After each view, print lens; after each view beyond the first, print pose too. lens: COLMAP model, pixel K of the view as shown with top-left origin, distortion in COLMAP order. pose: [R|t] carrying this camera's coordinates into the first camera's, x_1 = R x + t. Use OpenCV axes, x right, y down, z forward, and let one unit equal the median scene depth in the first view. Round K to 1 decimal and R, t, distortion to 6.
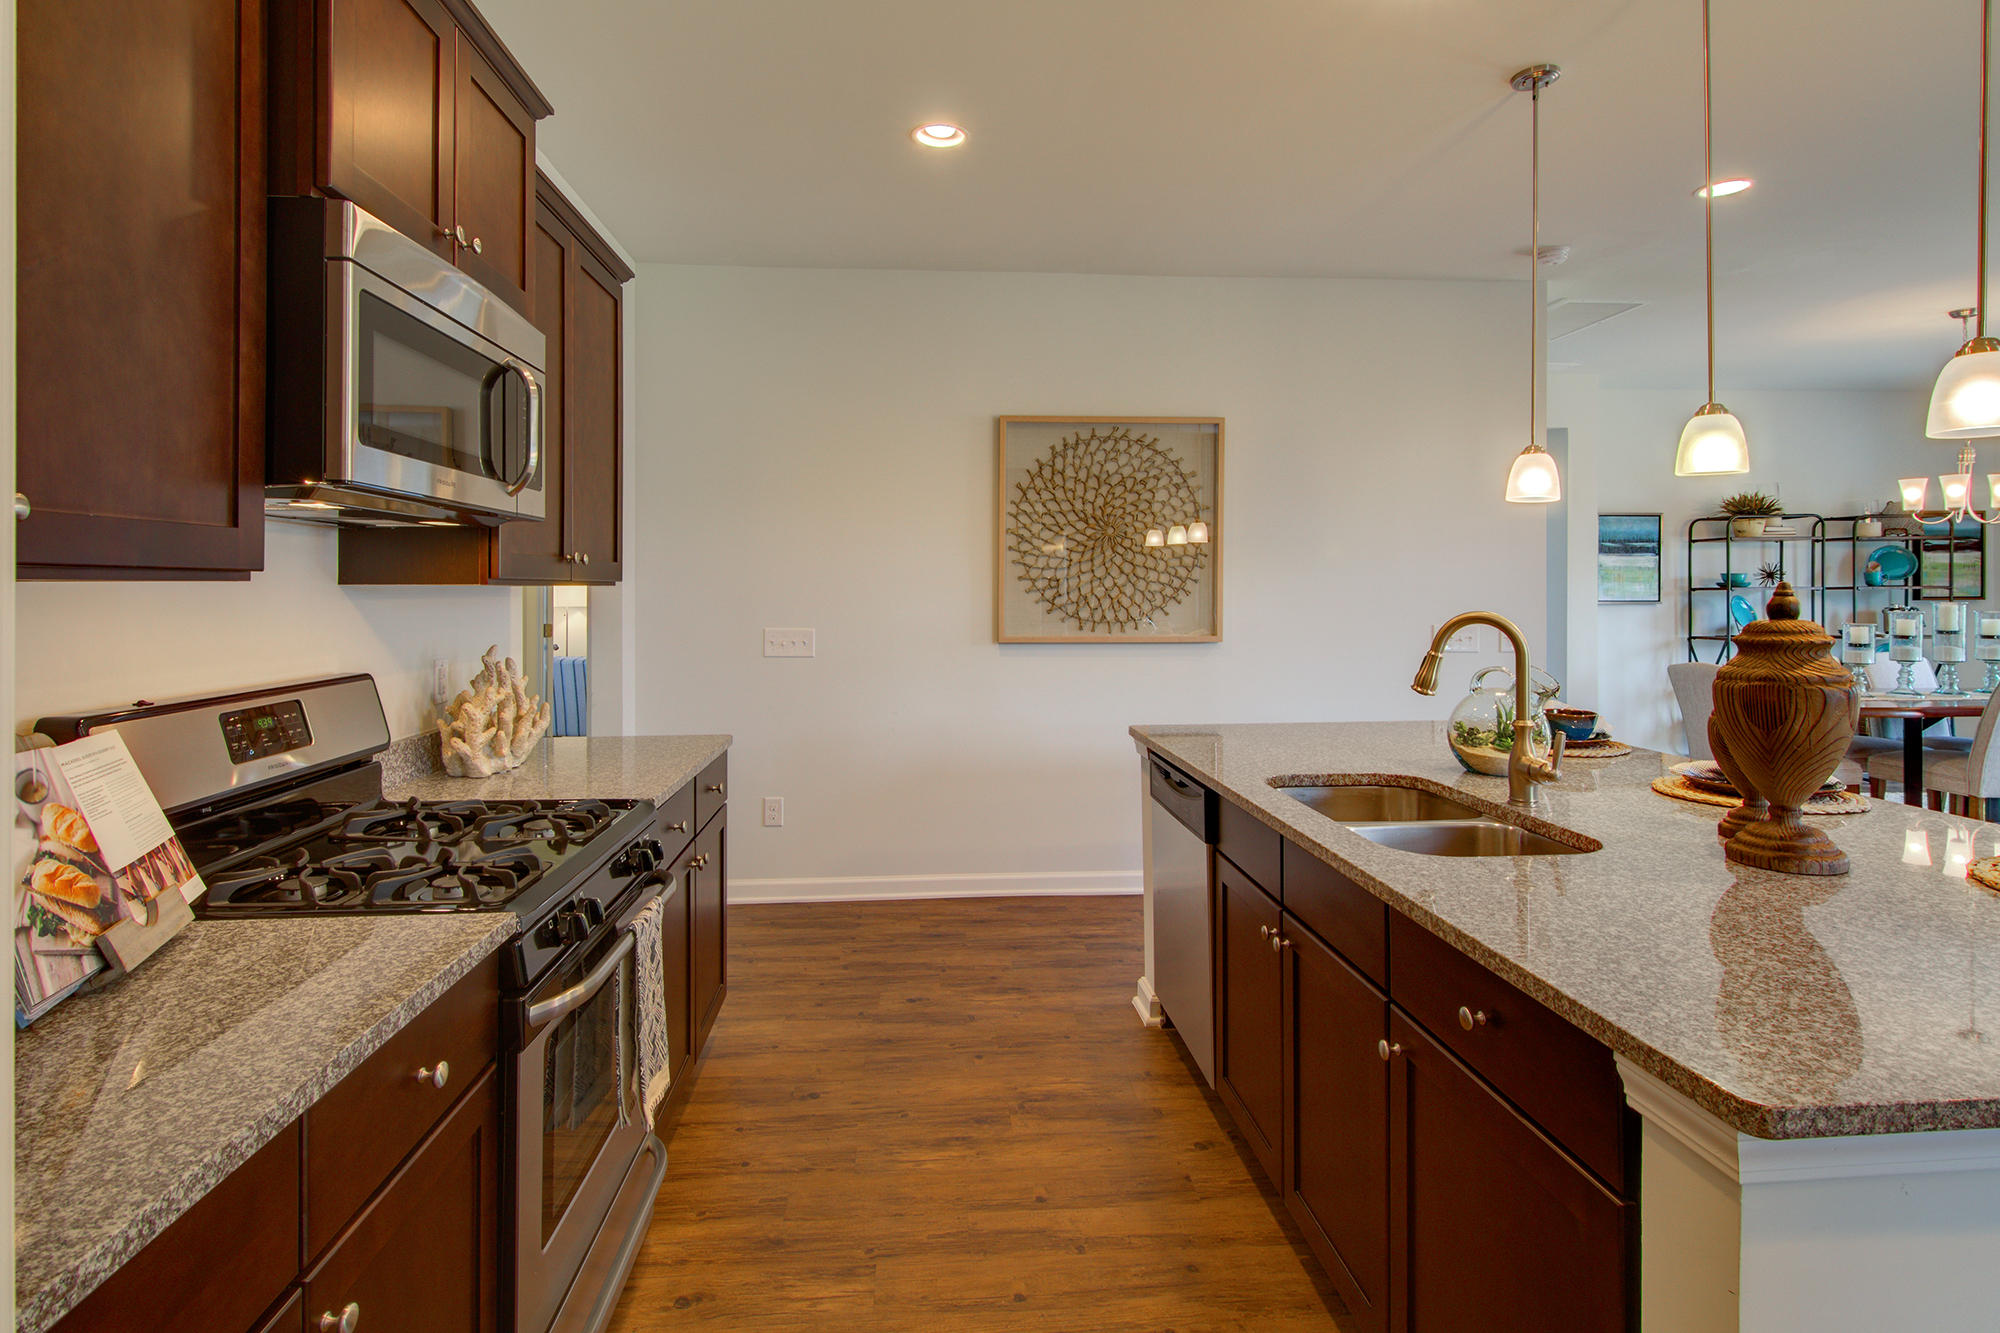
lens RADIAL K [[1007.3, 0, 987.4], [0, 1007.3, 587.4], [0, 0, 1]] dist [0.002220, -0.001931]
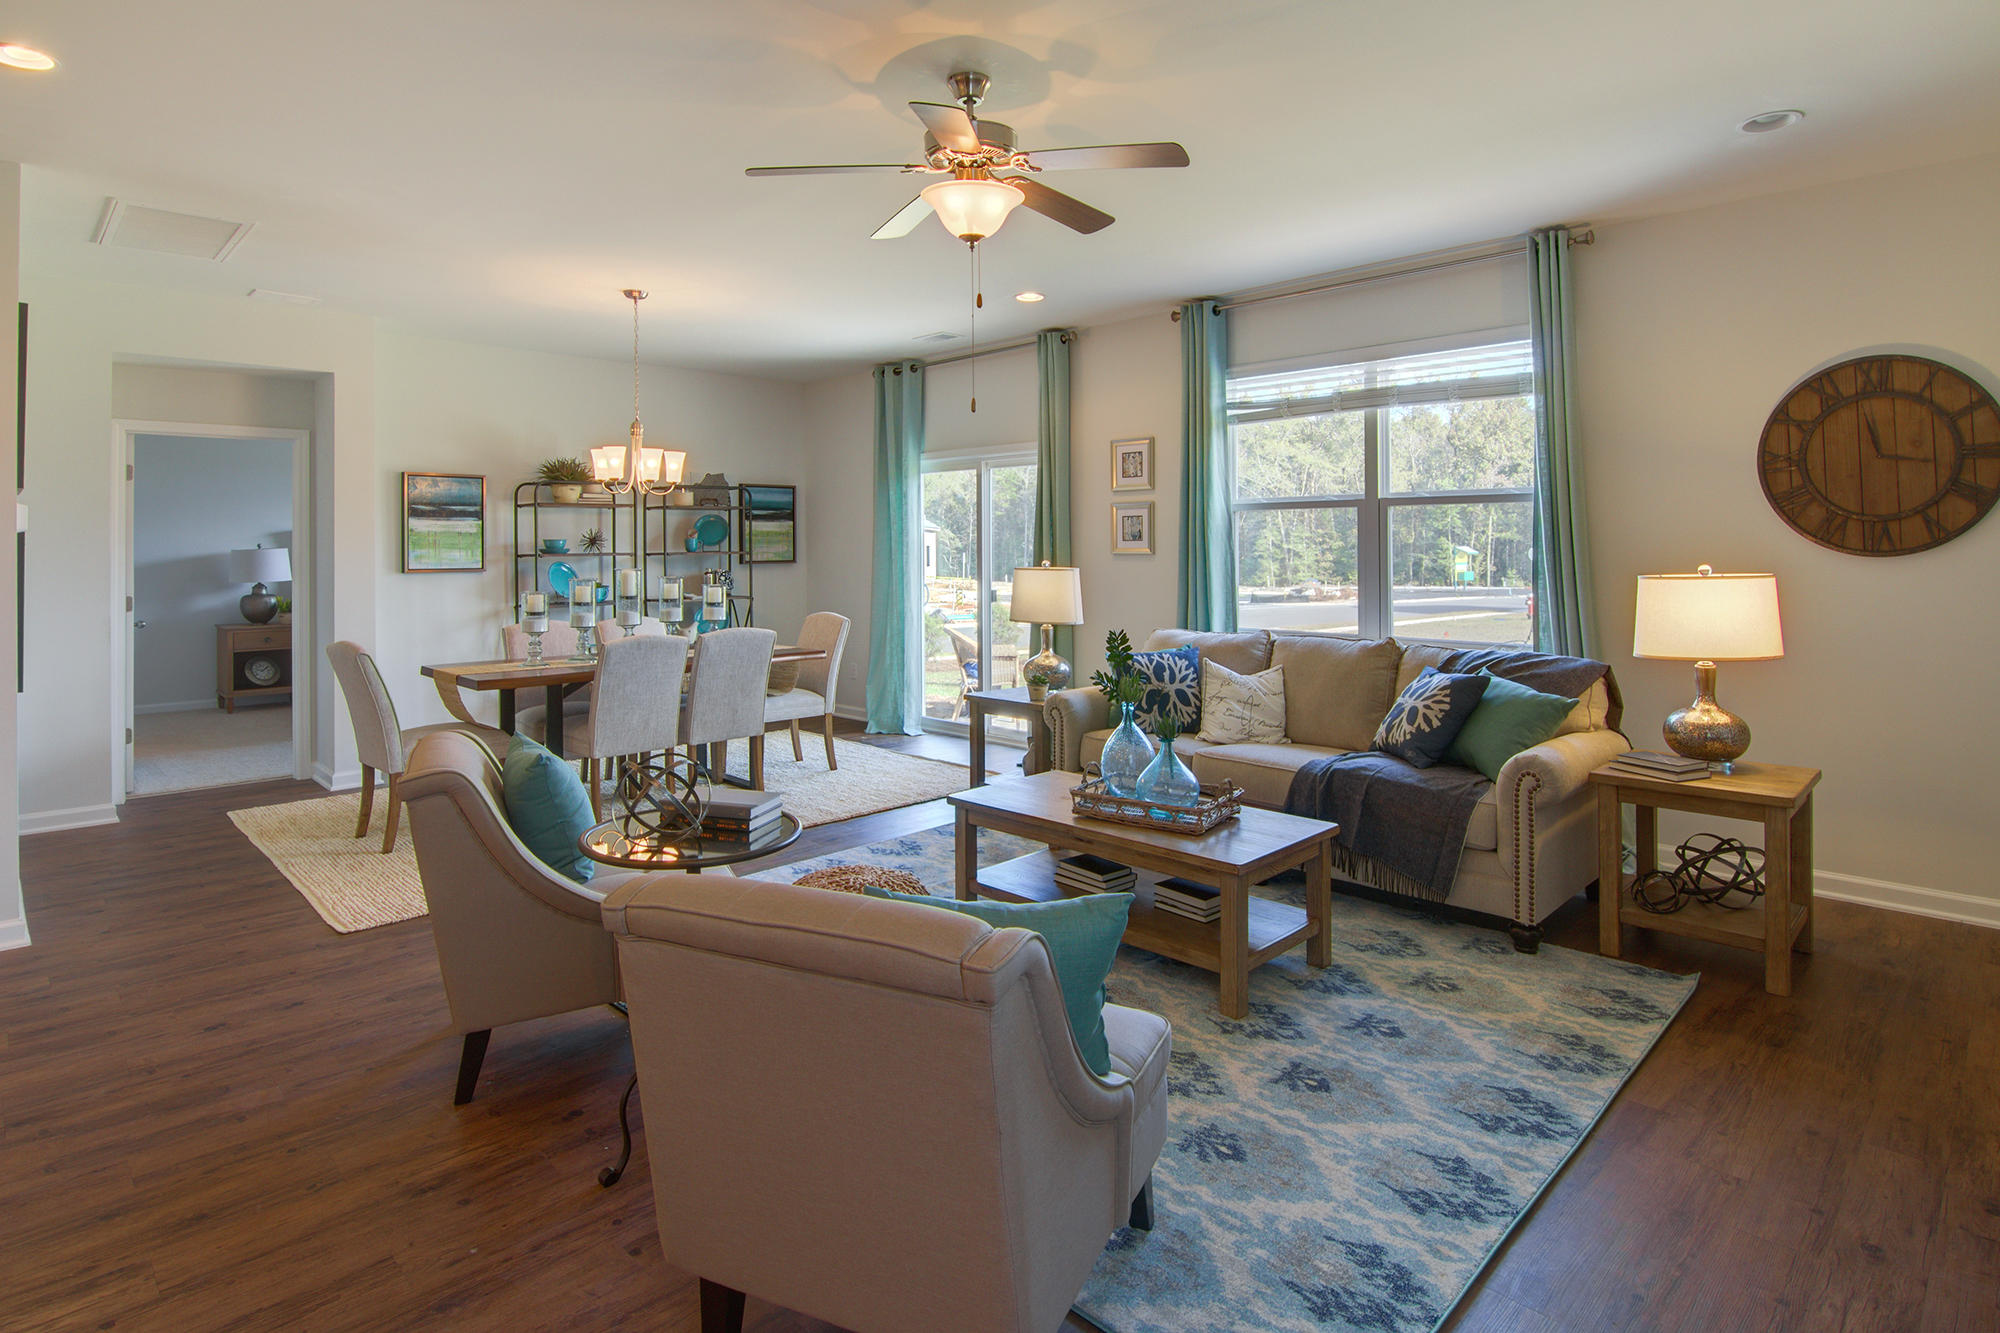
lens RADIAL K [[1037.0, 0, 1005.2], [0, 1037.0, 553.4], [0, 0, 1]] dist [-0.001793, -0.000517]
pose [[0.753020, -0.004979, 0.657979, 0.757173], [0.002228, 0.999985, 0.005016, -0.008098], [-0.657994, -0.002311, 0.753020, -0.097474]]
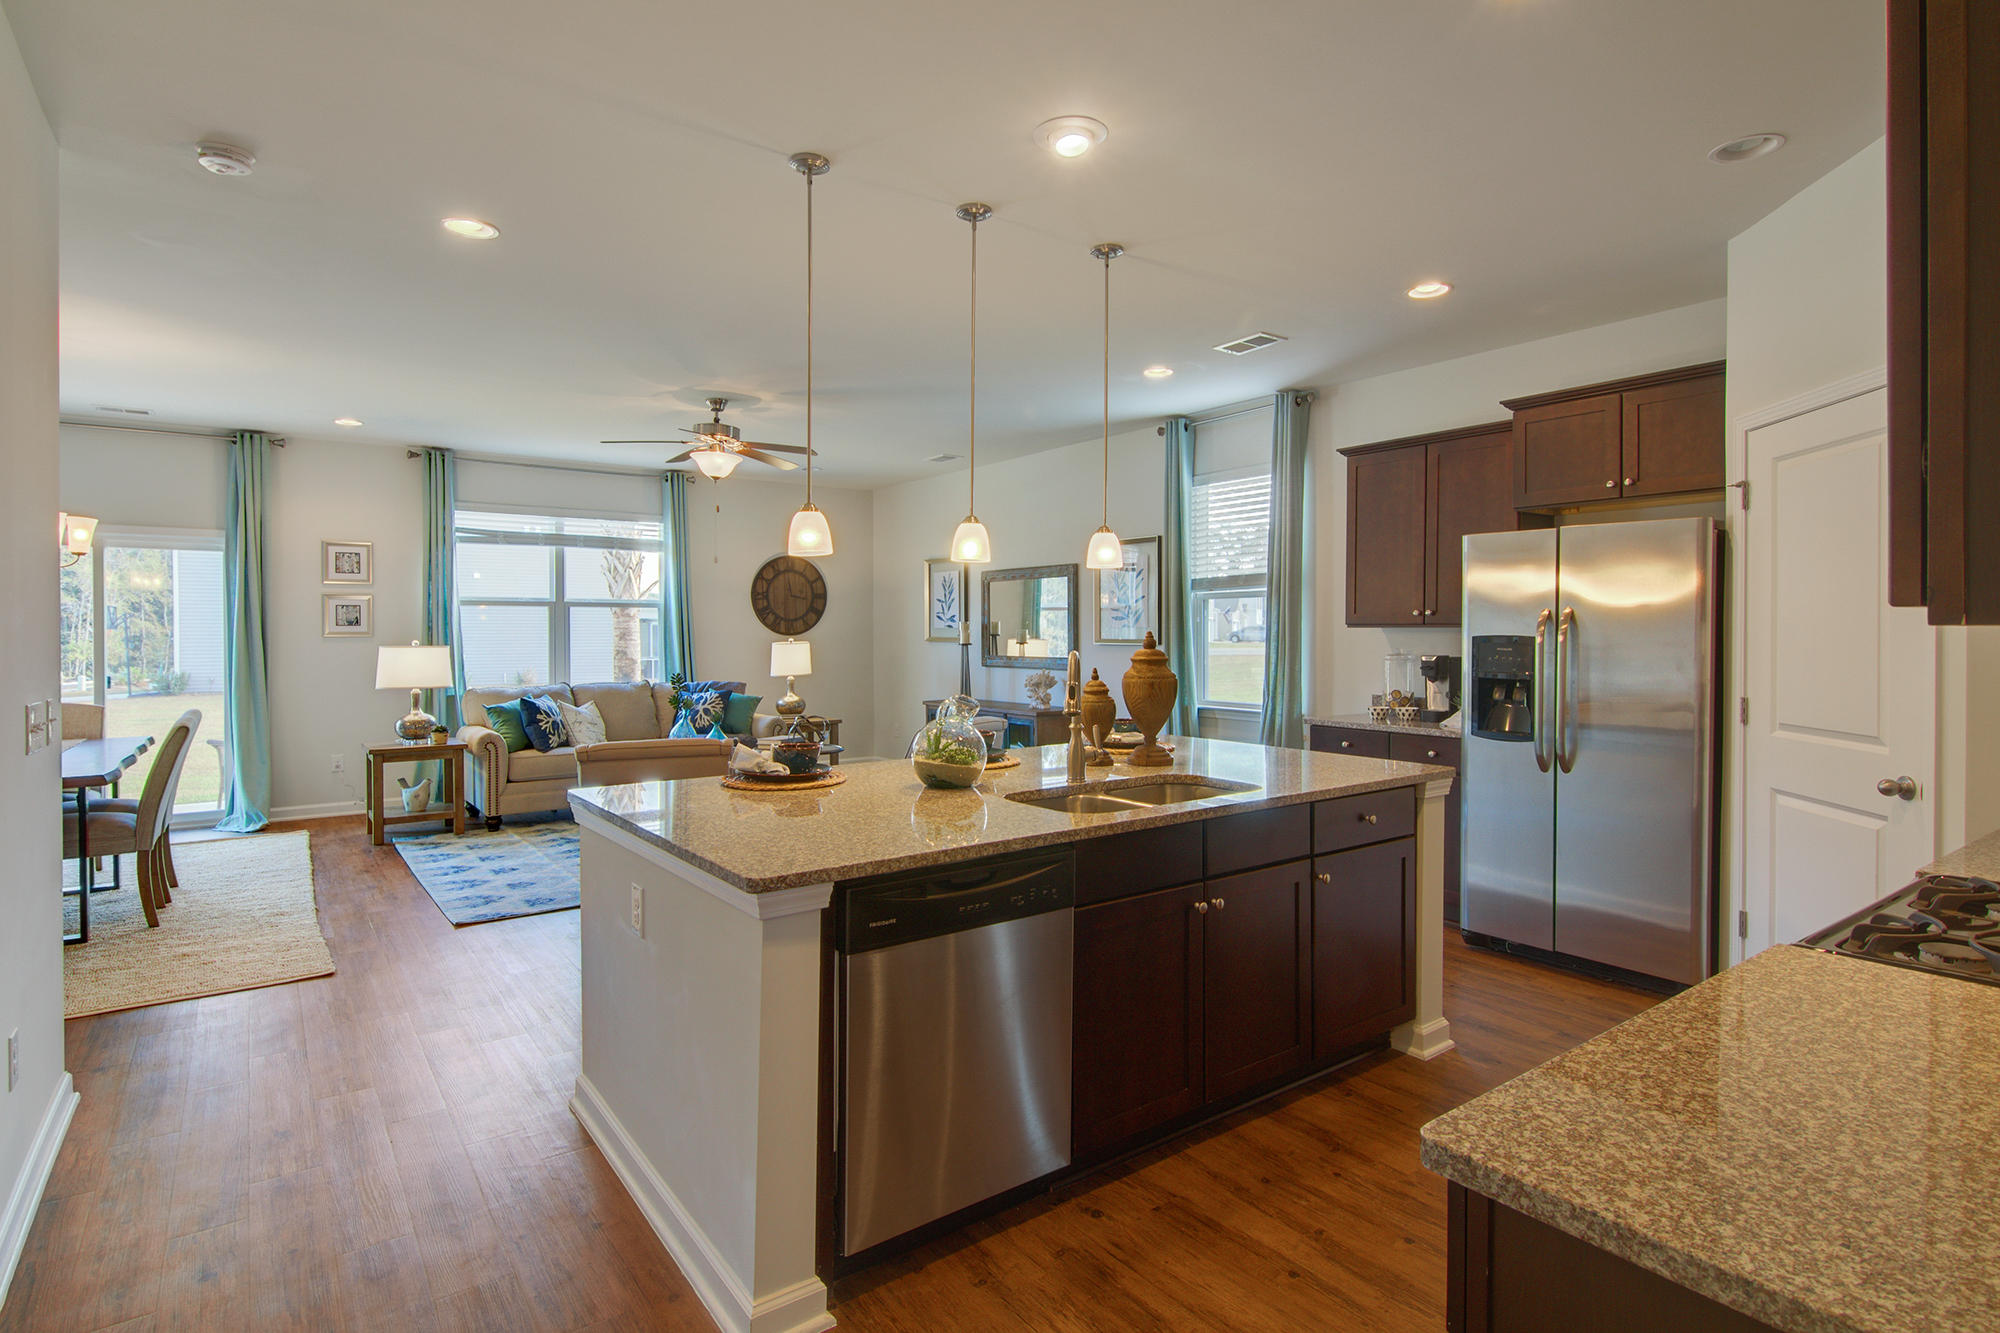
lens RADIAL K [[991.6, 0, 1003.6], [0, 991.6, 646.0], [0, 0, 1]] dist [0.000729, -0.009419]
pose [[-0.532904, -0.007544, 0.846142, -0.327641], [0.003788, 0.999929, 0.011301, 0.003223], [-0.846167, 0.009228, -0.532838, 0.994497]]
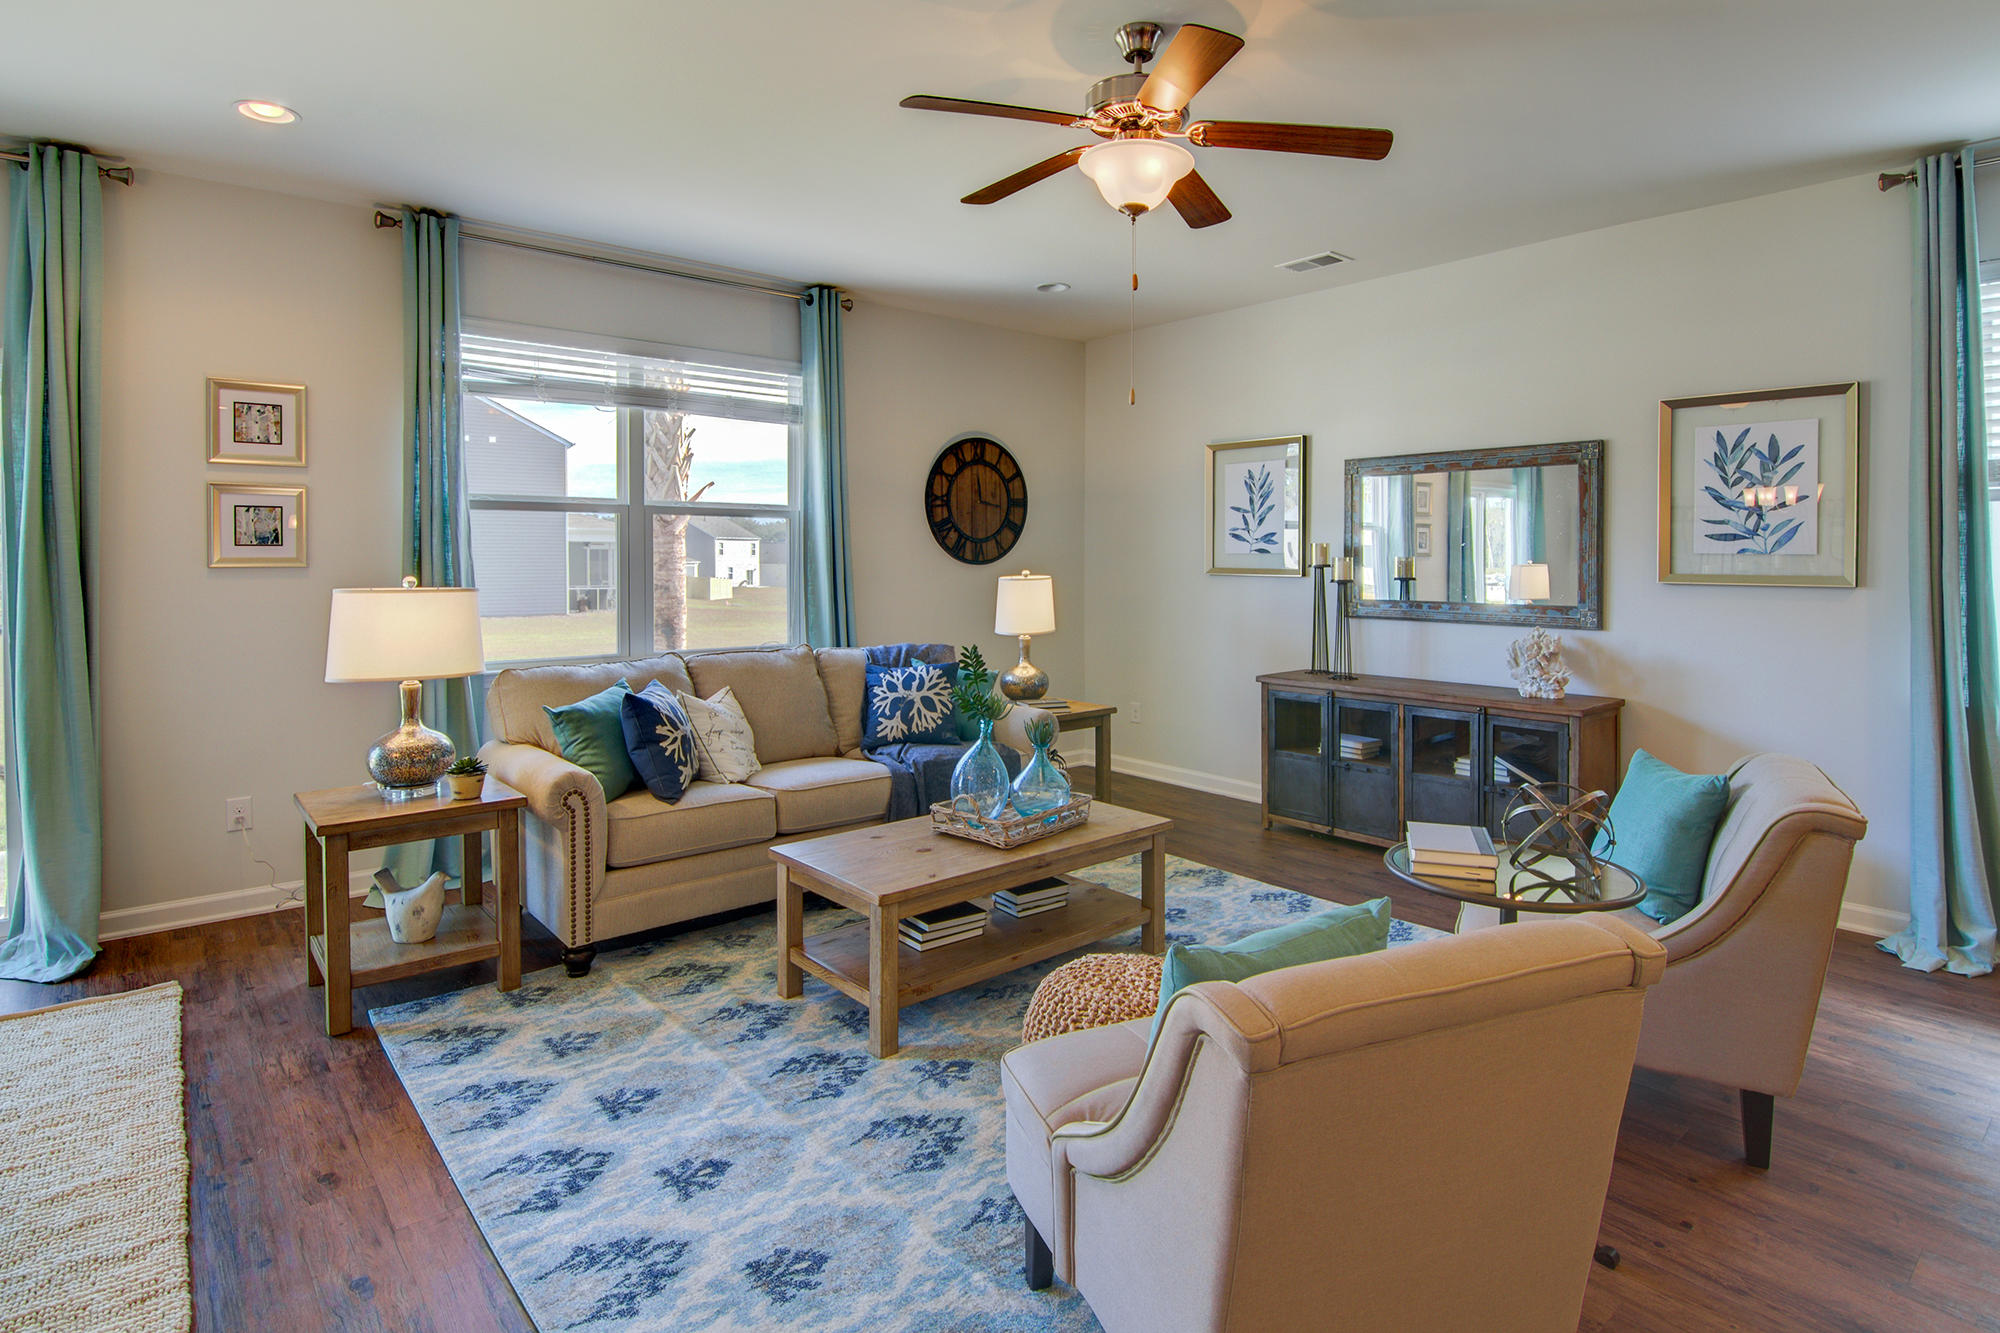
lens RADIAL K [[1016.6, 0, 1005.2], [0, 1016.6, 580.1], [0, 0, 1]] dist [-0.029344, 0.000257]
pose [[-0.589258, -0.013217, 0.807837, 0.757523], [0.001790, 0.999842, 0.017664, -0.001215], [-0.807943, 0.011855, -0.589142, 1.034036]]
